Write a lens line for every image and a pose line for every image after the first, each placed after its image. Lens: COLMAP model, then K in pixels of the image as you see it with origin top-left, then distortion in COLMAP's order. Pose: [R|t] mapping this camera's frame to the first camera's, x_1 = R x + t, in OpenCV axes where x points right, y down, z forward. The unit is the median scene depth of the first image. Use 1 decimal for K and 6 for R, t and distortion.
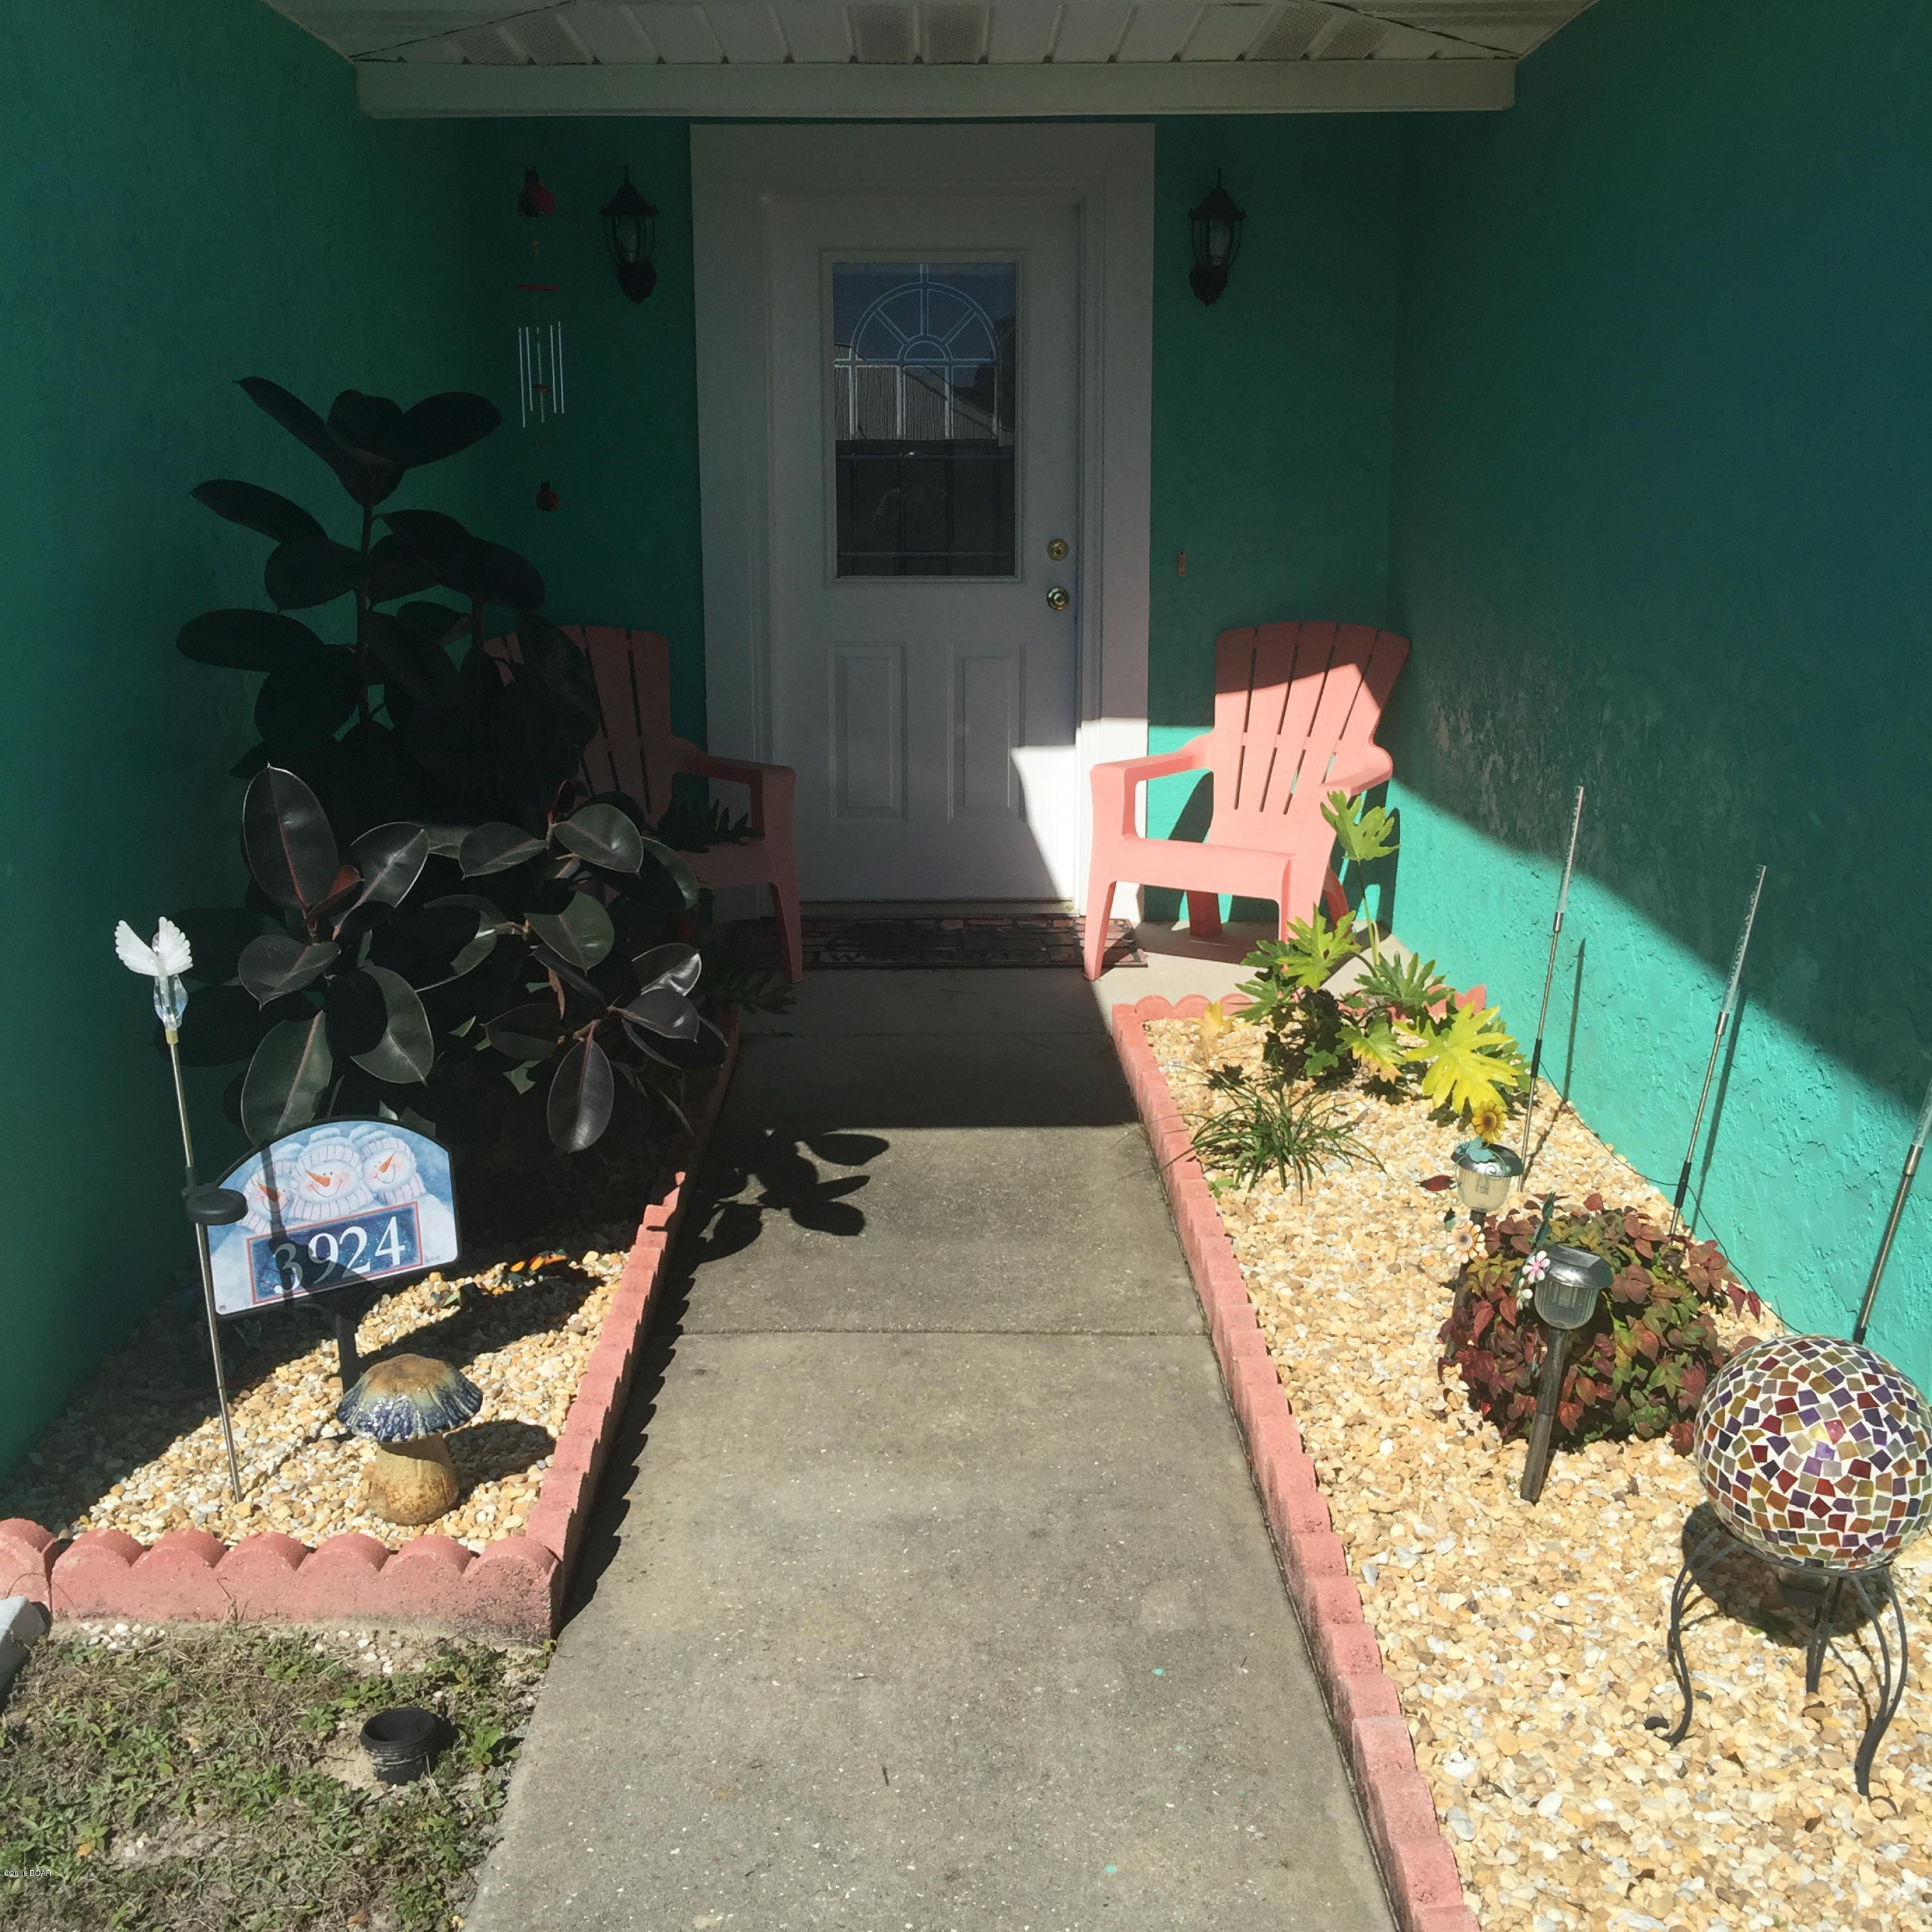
lens RADIAL K [[2202.1, 0, 968.9], [0, 2202.1, 911.2], [0, 0, 1]] dist [0.087801, -0.139782]
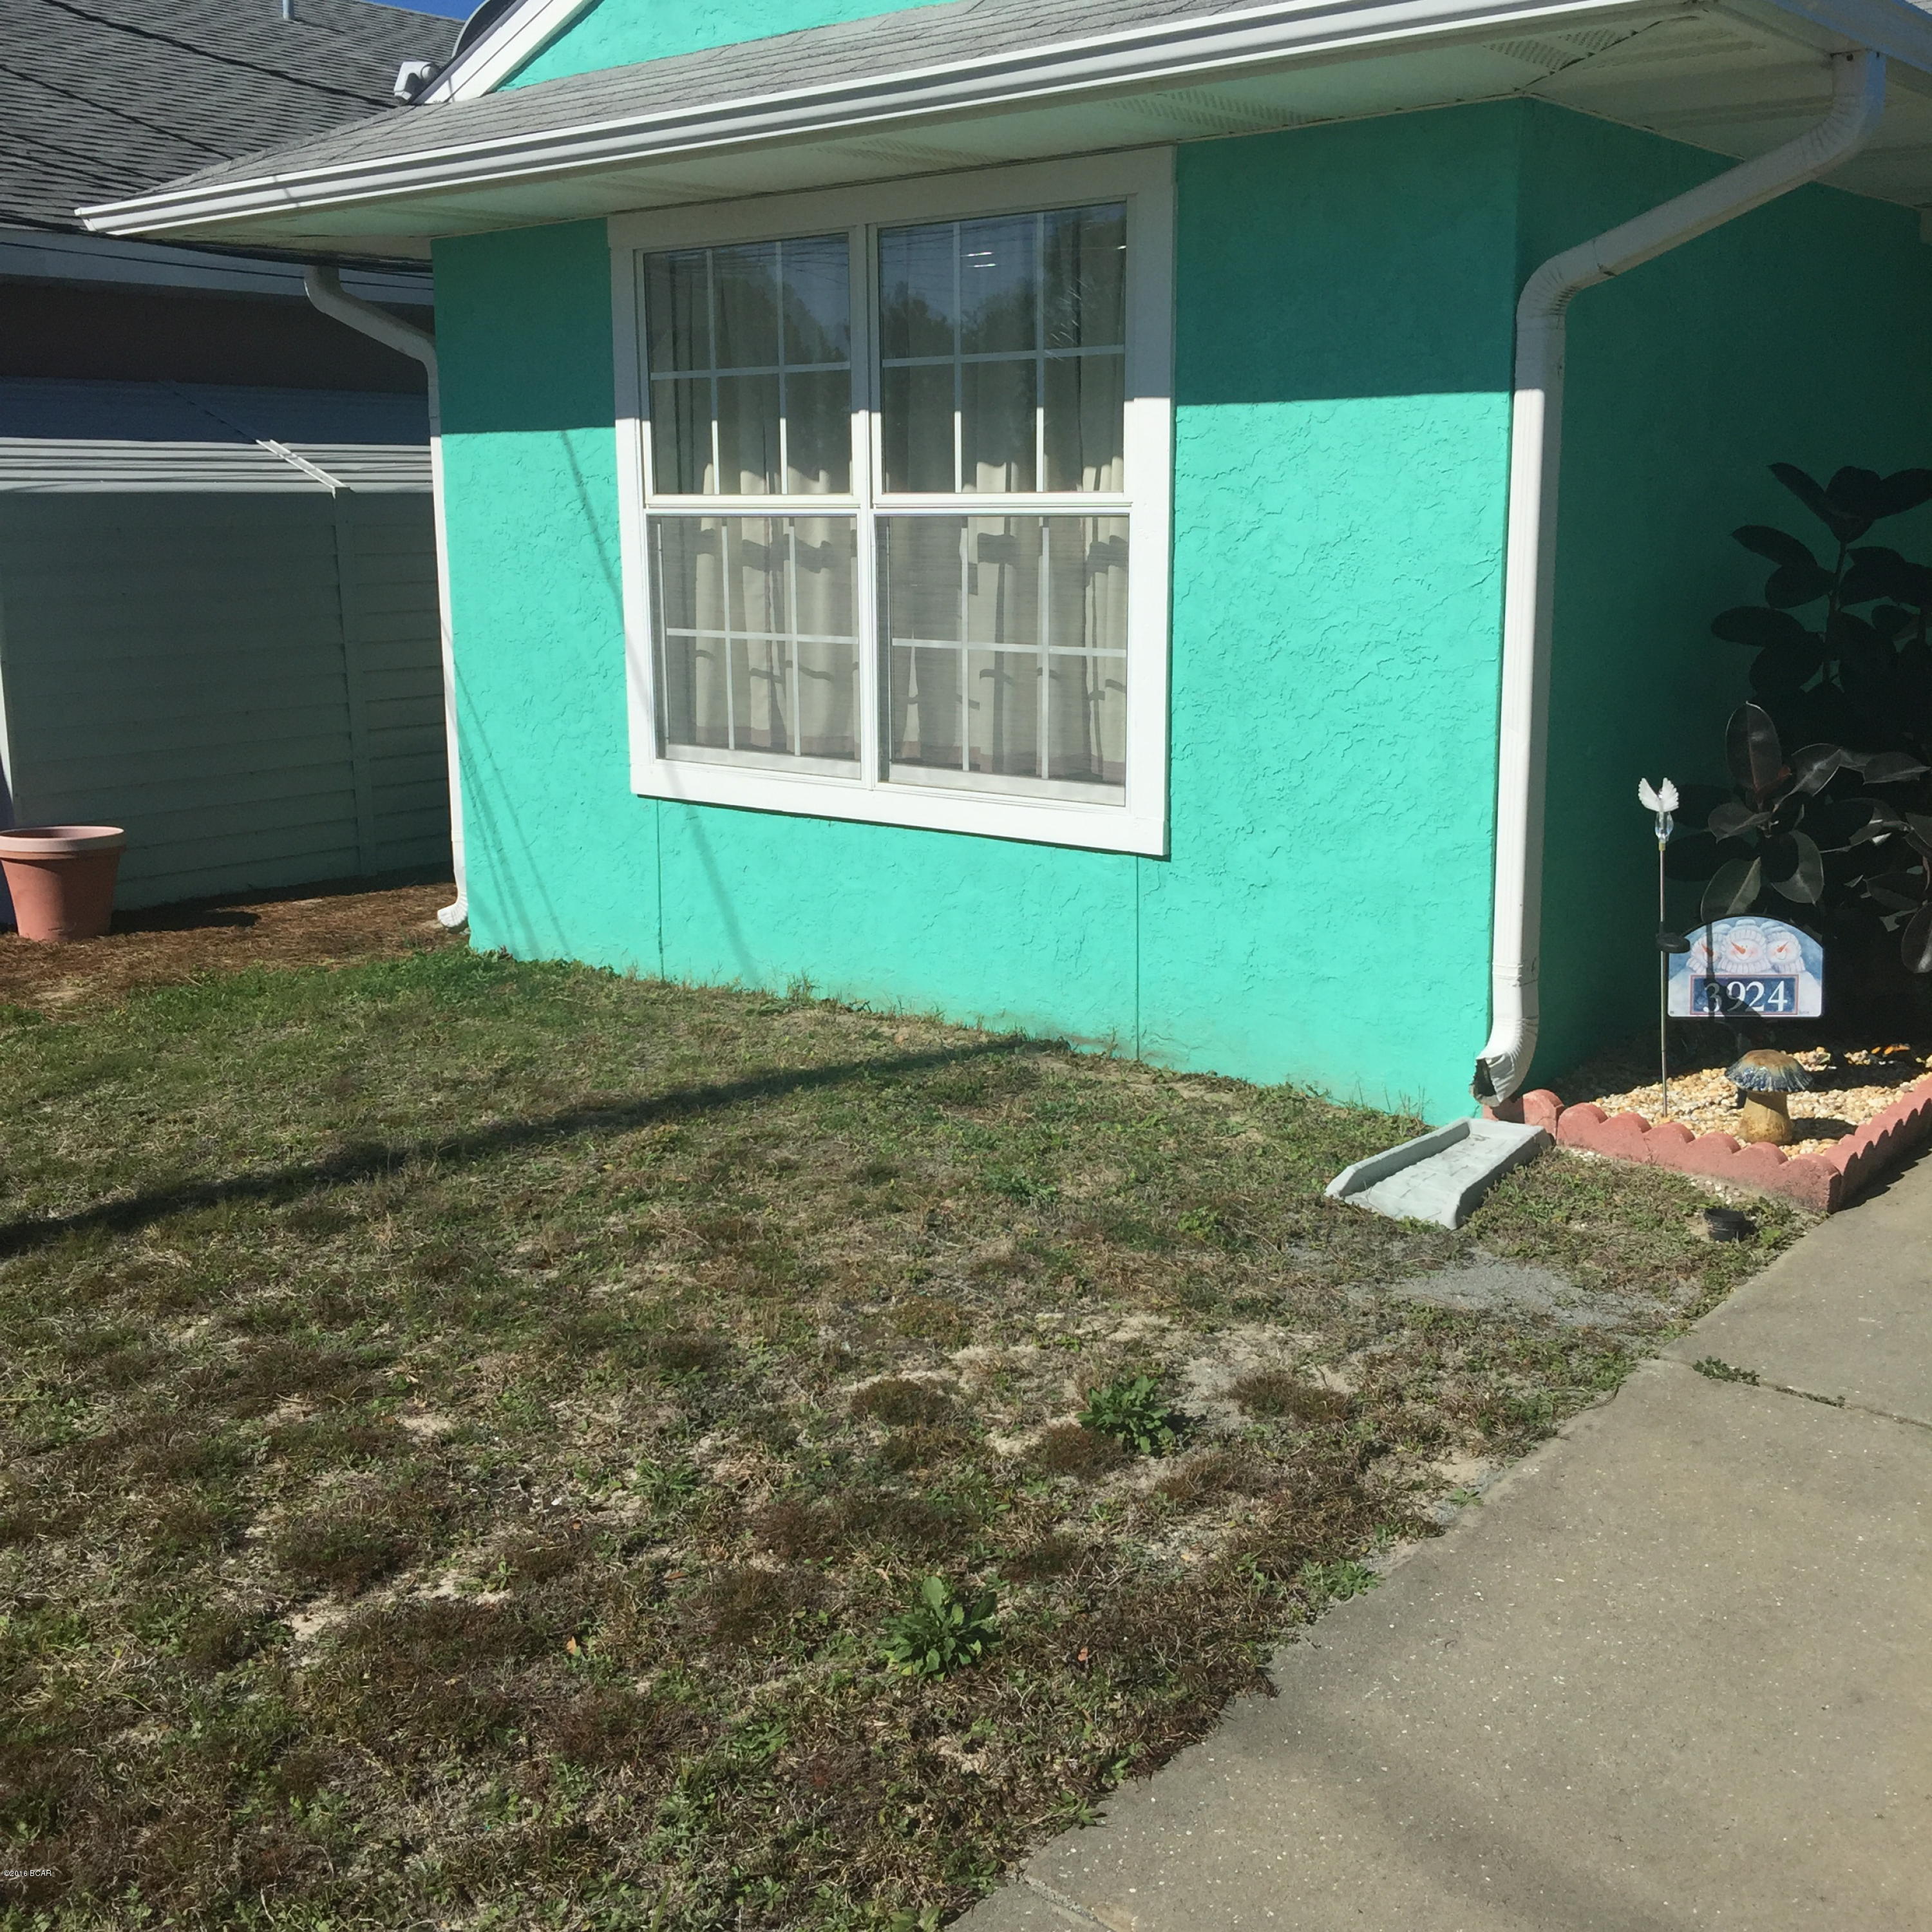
lens RADIAL K [[2202.1, 0, 968.9], [0, 2202.1, 911.2], [0, 0, 1]] dist [0.087801, -0.139782]
pose [[0.765100, 0.124381, -0.631784, 0.314573], [-0.123330, 0.991308, 0.045807, 0.086629], [0.631990, 0.042871, 0.773790, -0.658503]]
